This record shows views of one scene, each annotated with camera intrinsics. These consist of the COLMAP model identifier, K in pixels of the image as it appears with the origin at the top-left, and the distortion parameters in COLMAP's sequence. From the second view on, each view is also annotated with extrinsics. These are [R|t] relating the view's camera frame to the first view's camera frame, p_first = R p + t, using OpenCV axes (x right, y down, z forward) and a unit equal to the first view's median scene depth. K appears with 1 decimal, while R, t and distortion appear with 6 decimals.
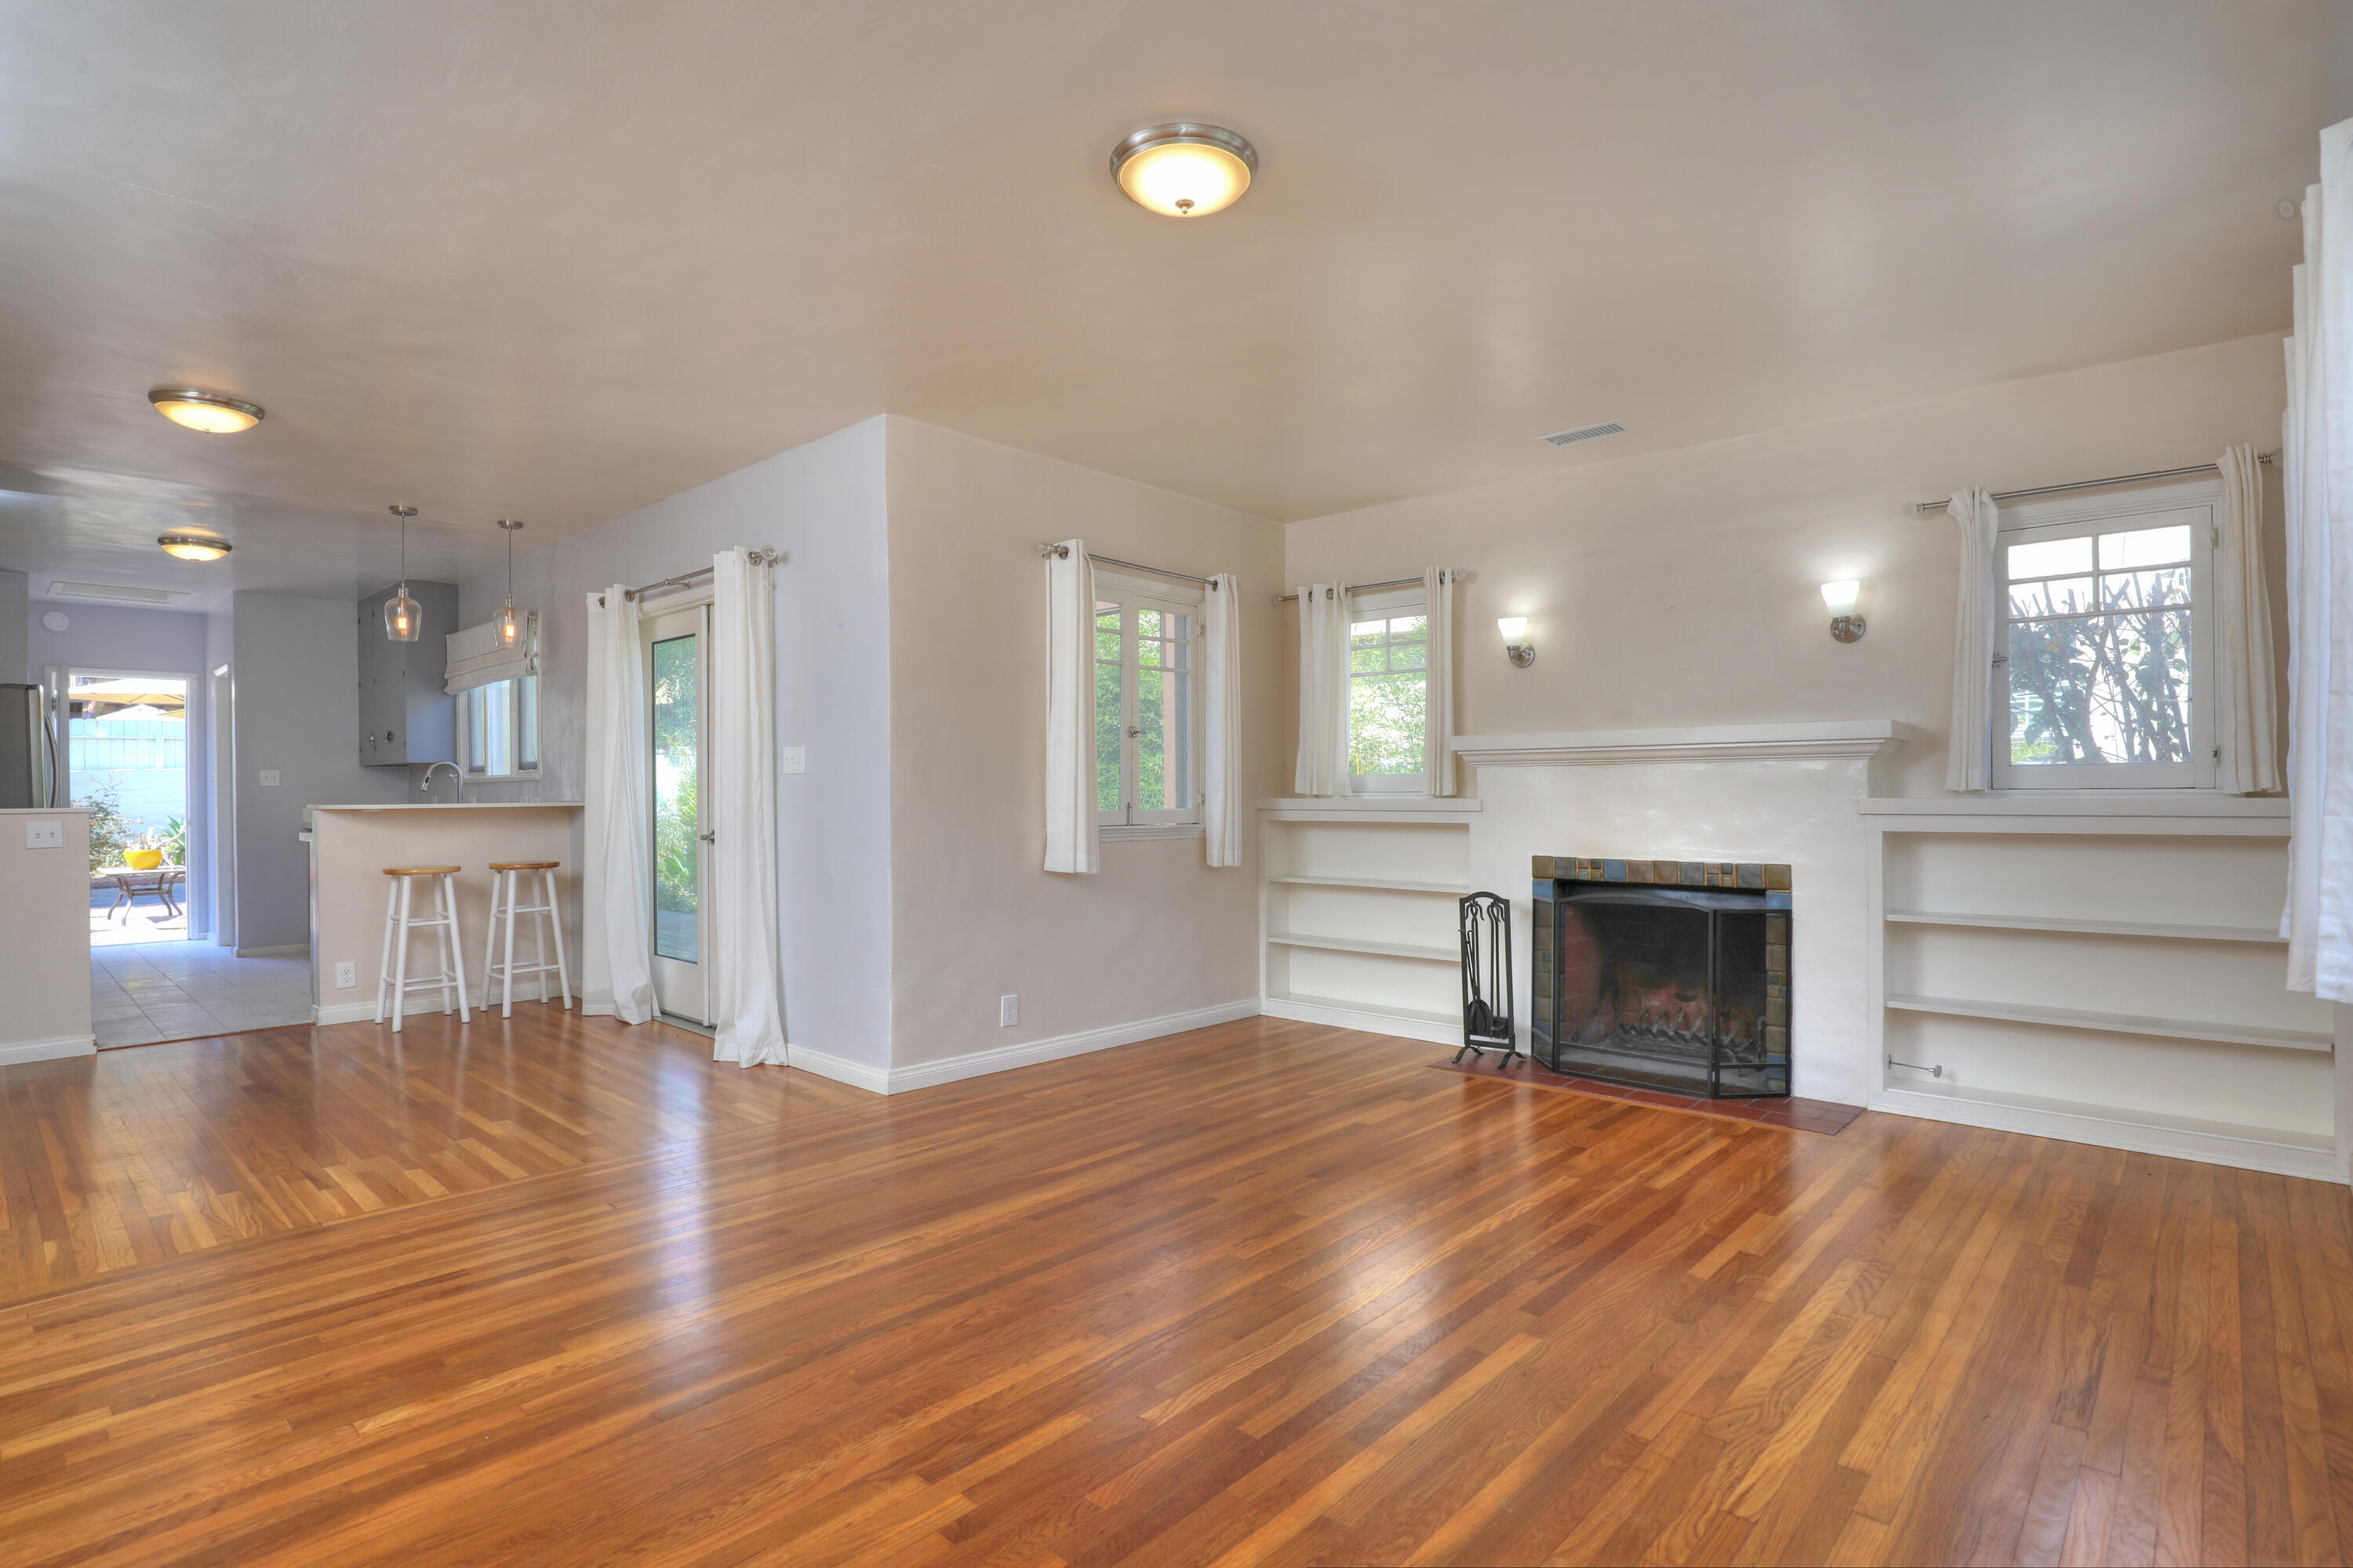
lens RADIAL K [[1174.1, 0, 1182.0], [0, 1174.1, 769.0], [0, 0, 1]] dist [-0.025250, 0.002121]
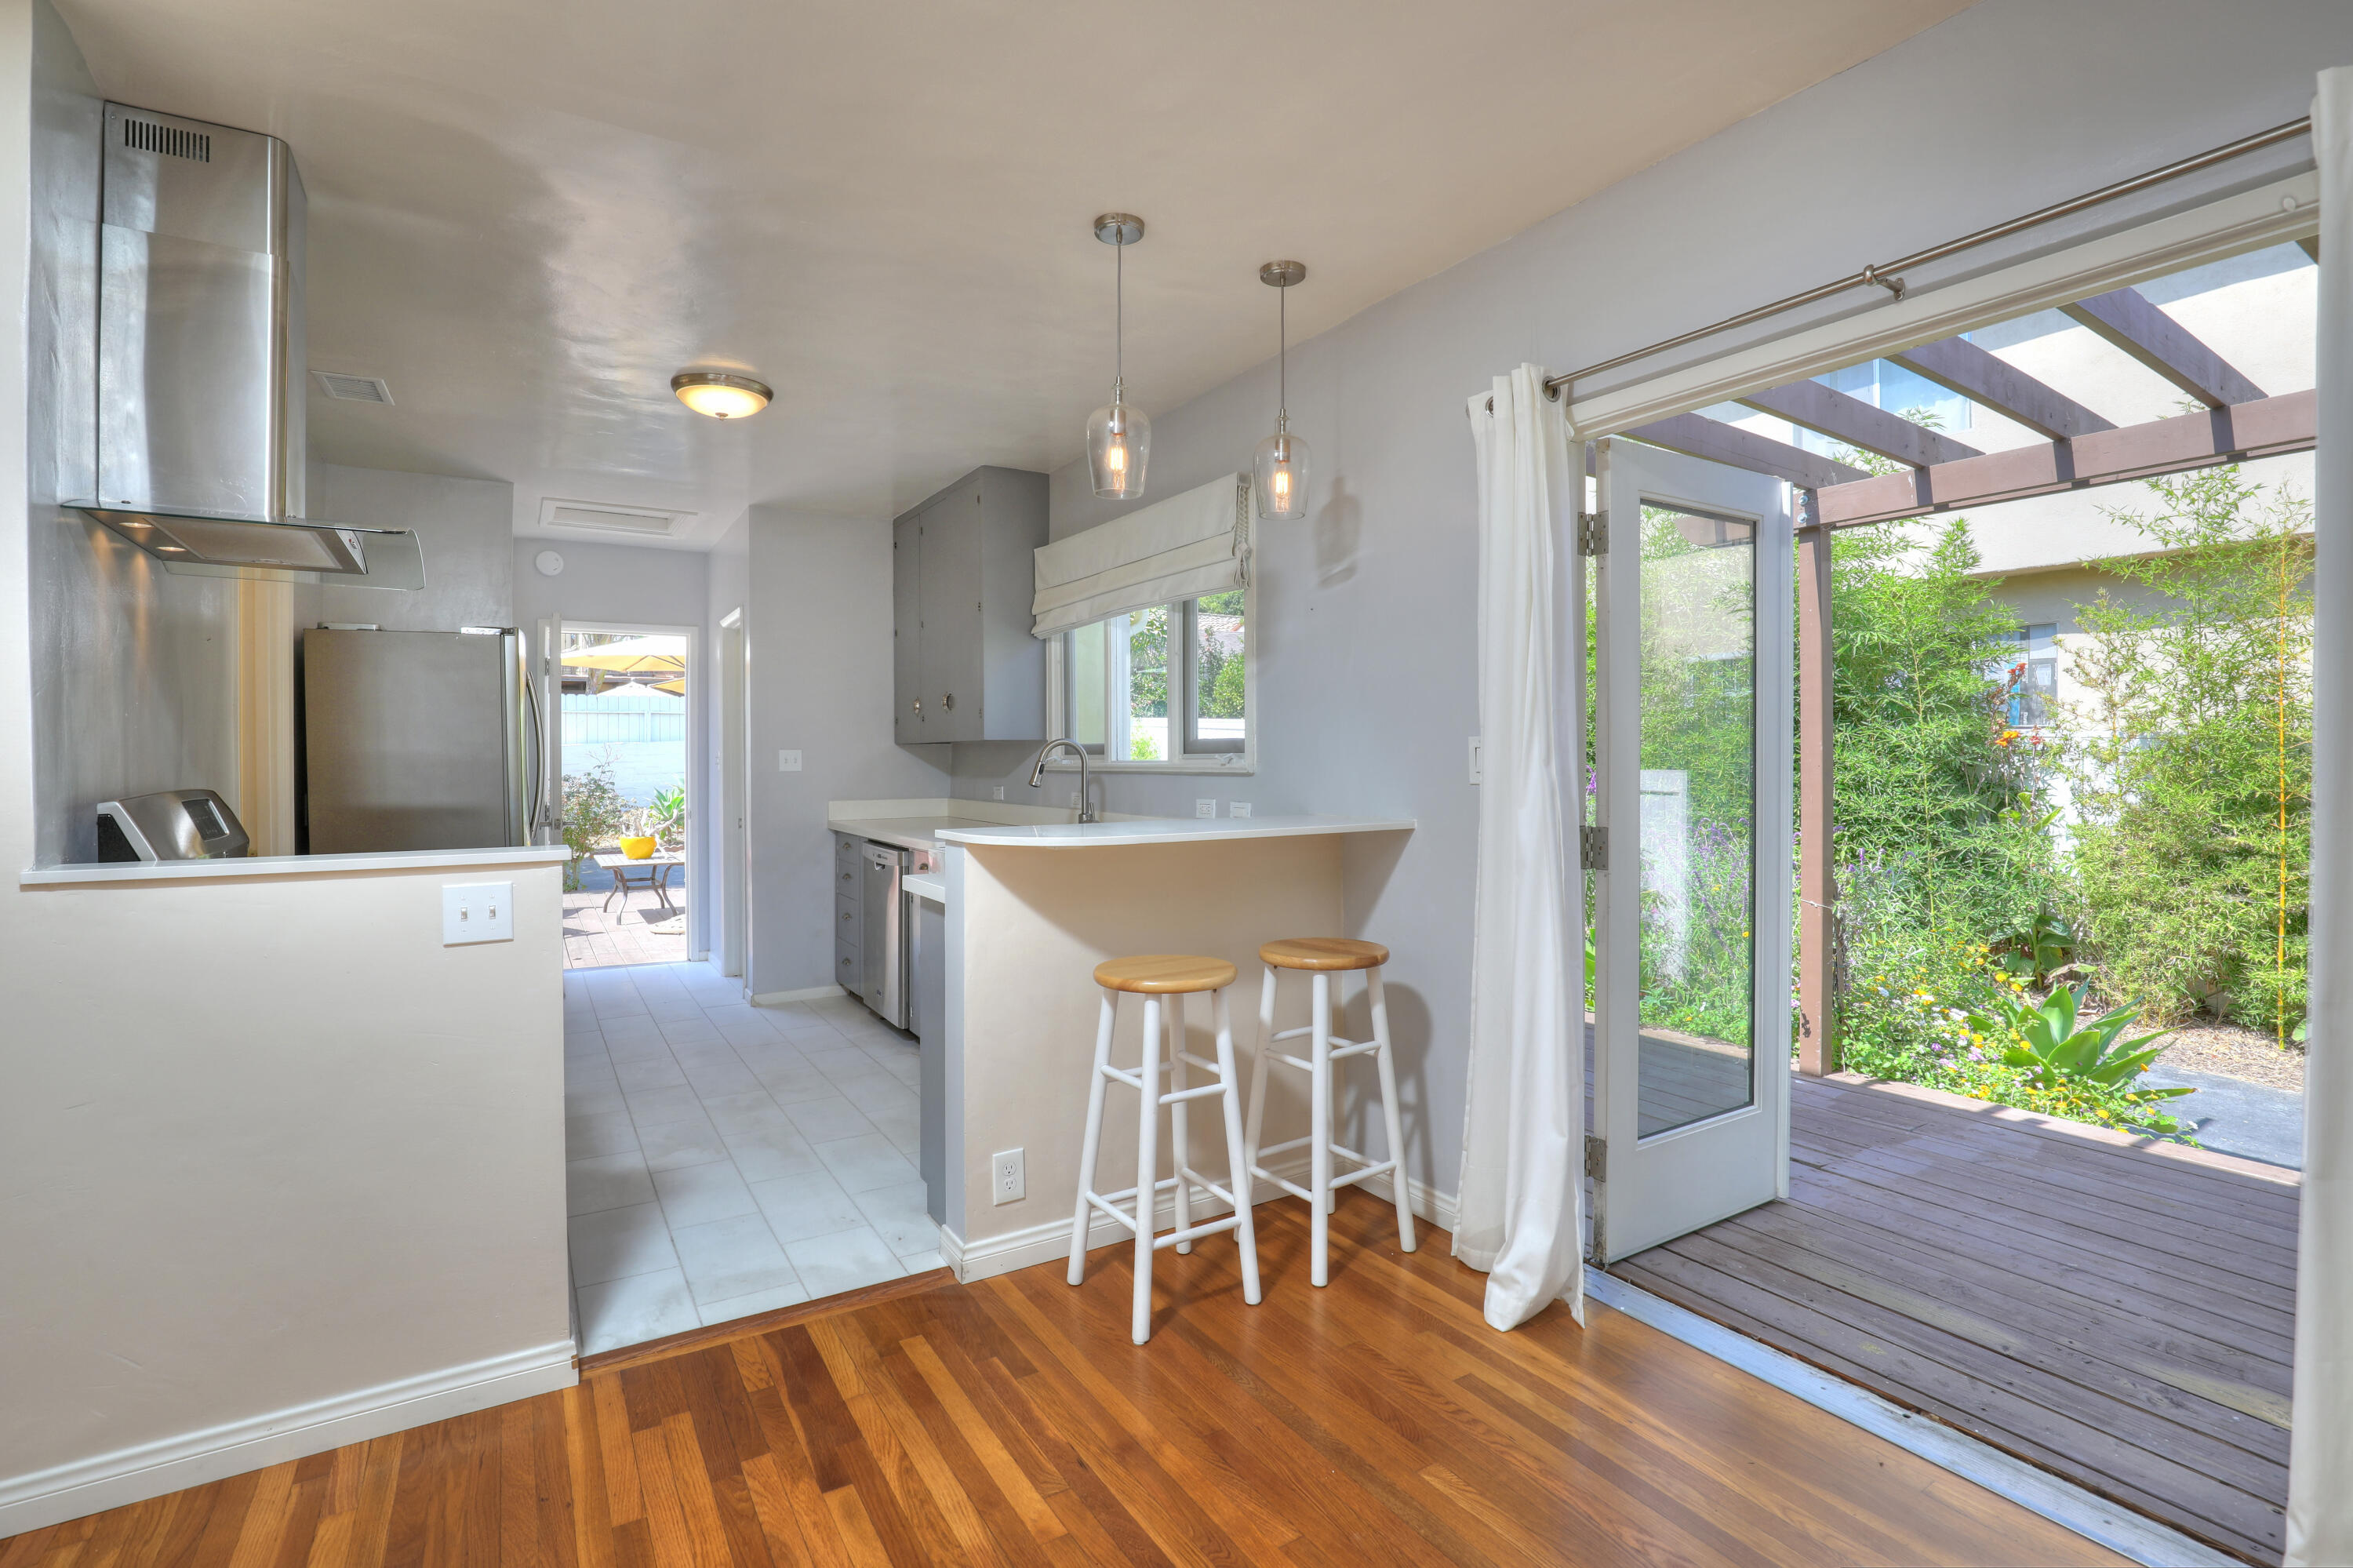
lens RADIAL K [[1059.5, 0, 1191.8], [0, 1059.5, 717.4], [0, 0, 1]] dist [-0.036392, -0.000103]
pose [[0.970532, -0.006227, -0.240893, -0.395028], [0.001654, 0.999815, -0.019181, -0.006751], [0.240968, 0.018217, 0.970362, 0.428387]]
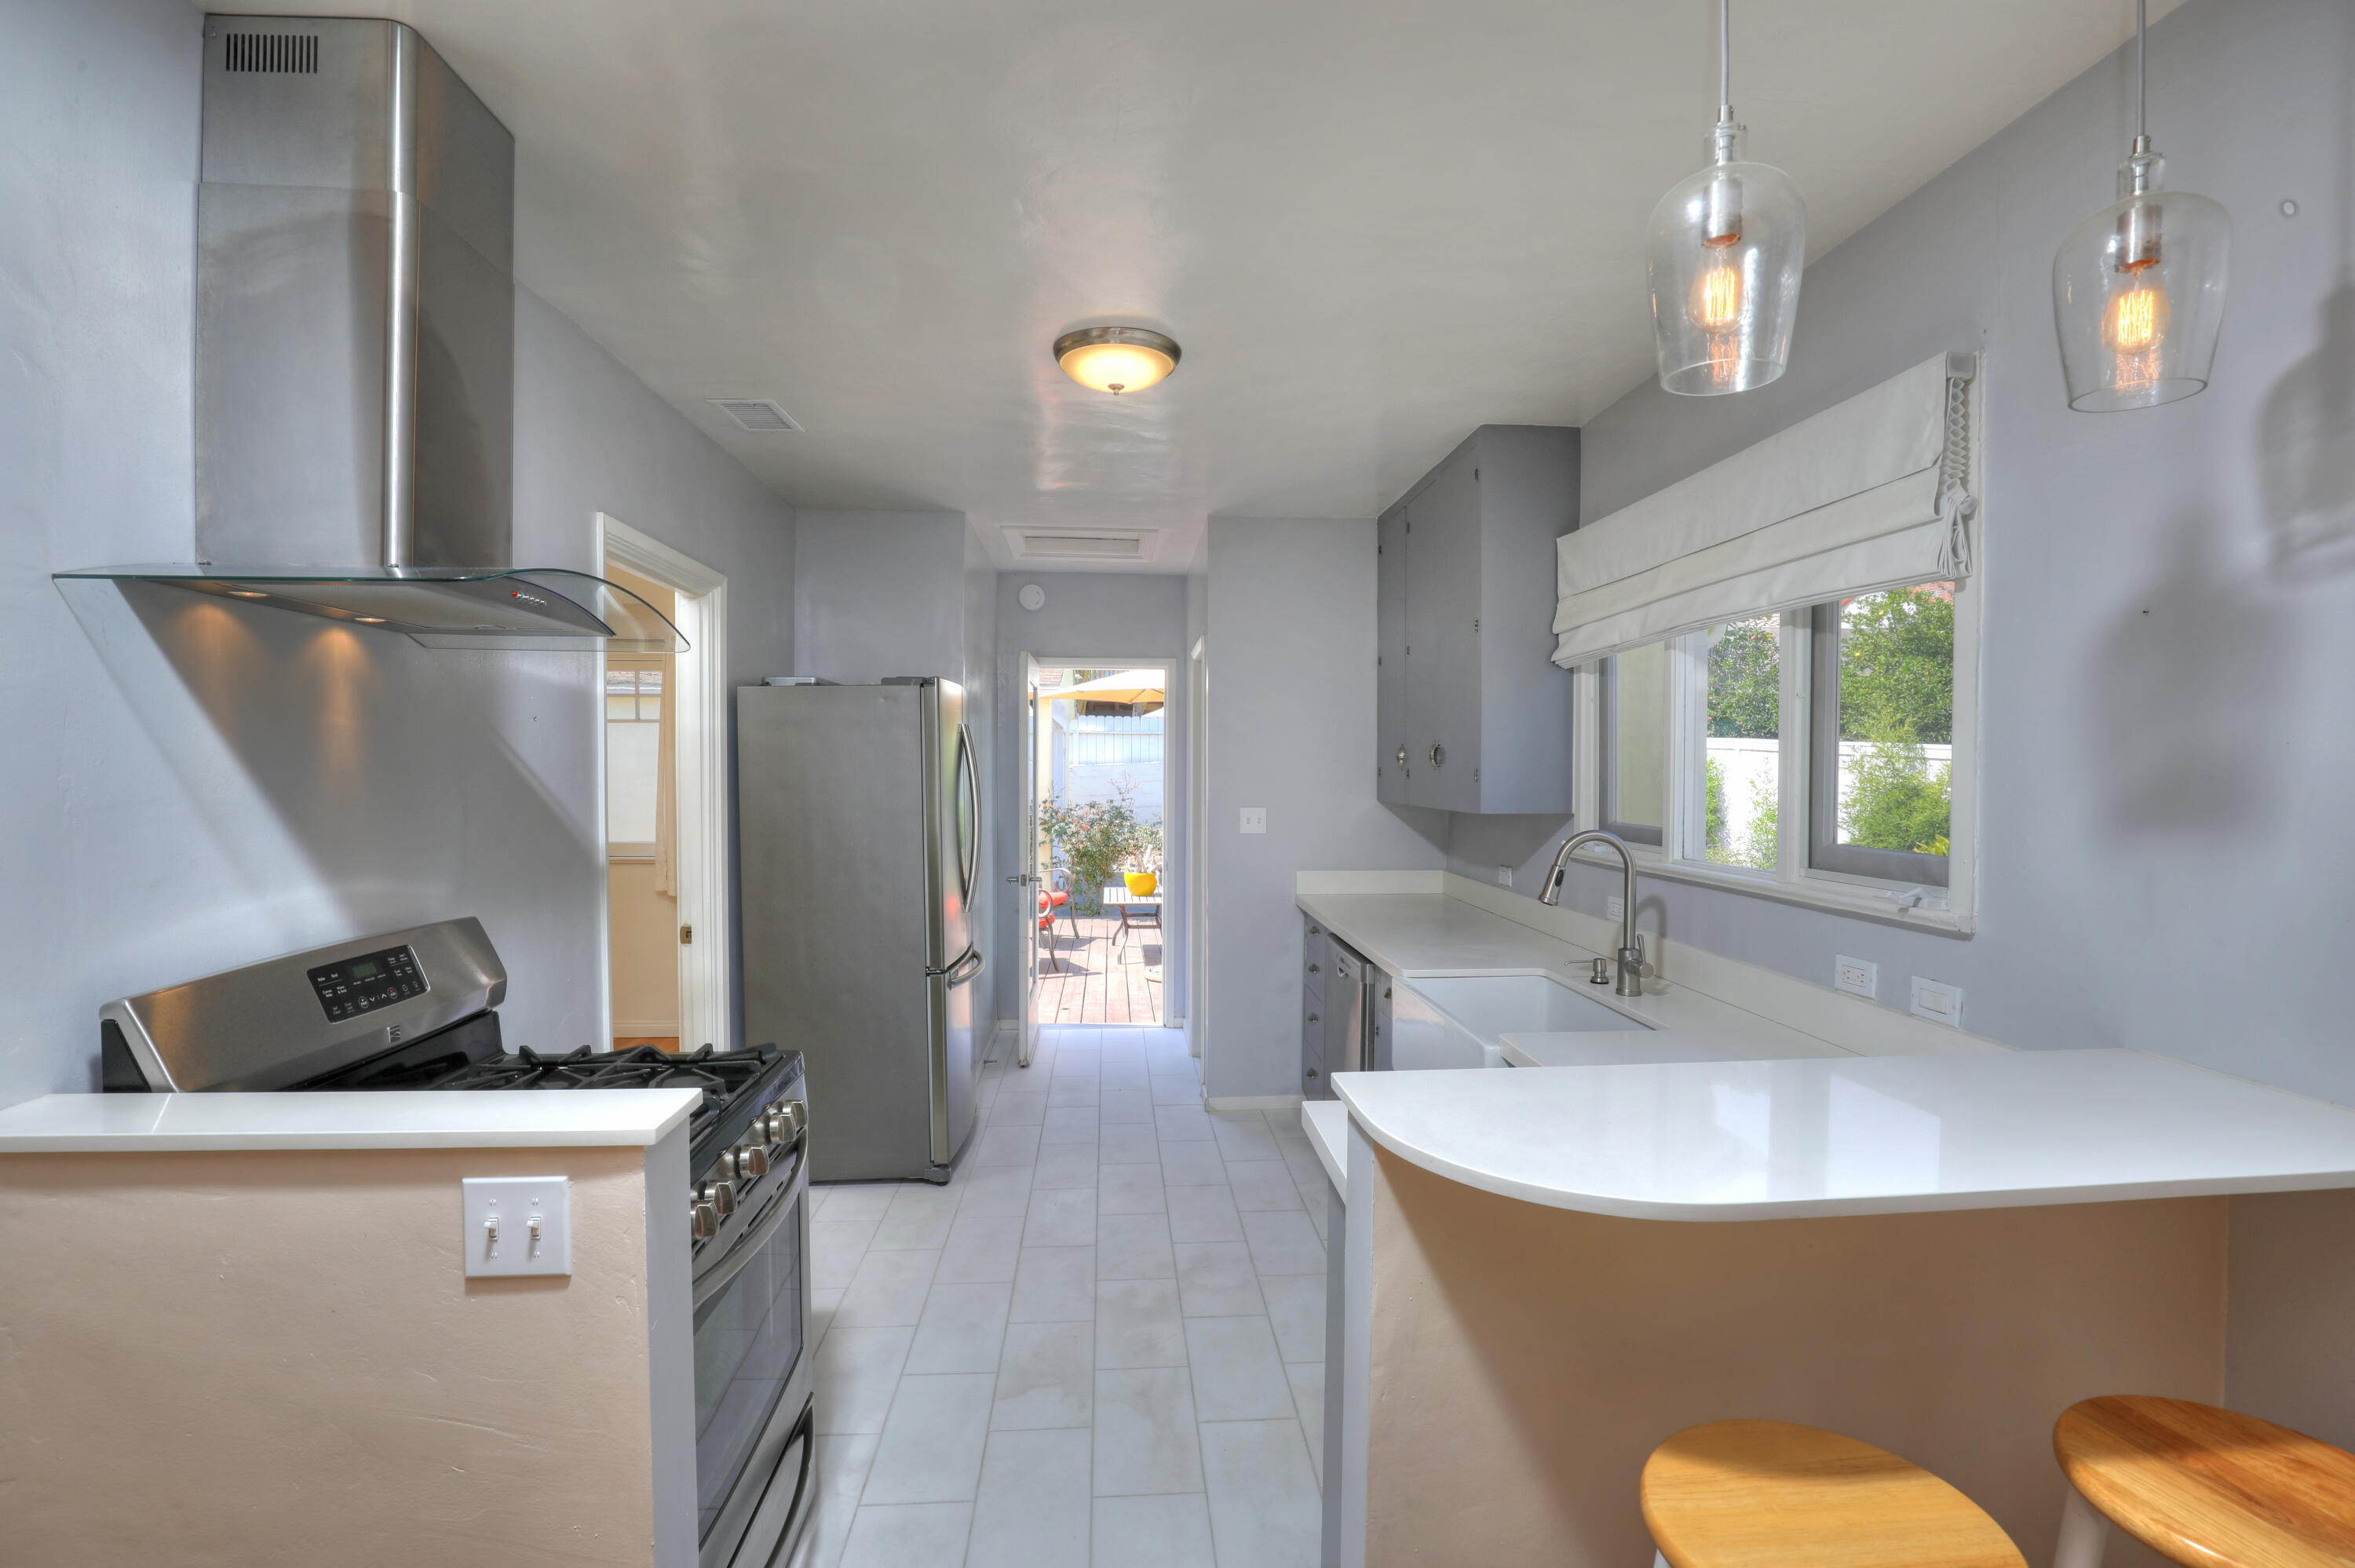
lens RADIAL K [[1068.2, 0, 1220.3], [0, 1068.2, 787.7], [0, 0, 1]] dist [-0.030611, -0.000106]
pose [[0.758840, 0.024848, -0.650803, -0.452122], [-0.000839, 0.999308, 0.037177, -0.031537], [0.651277, -0.027665, 0.758336, 0.583024]]
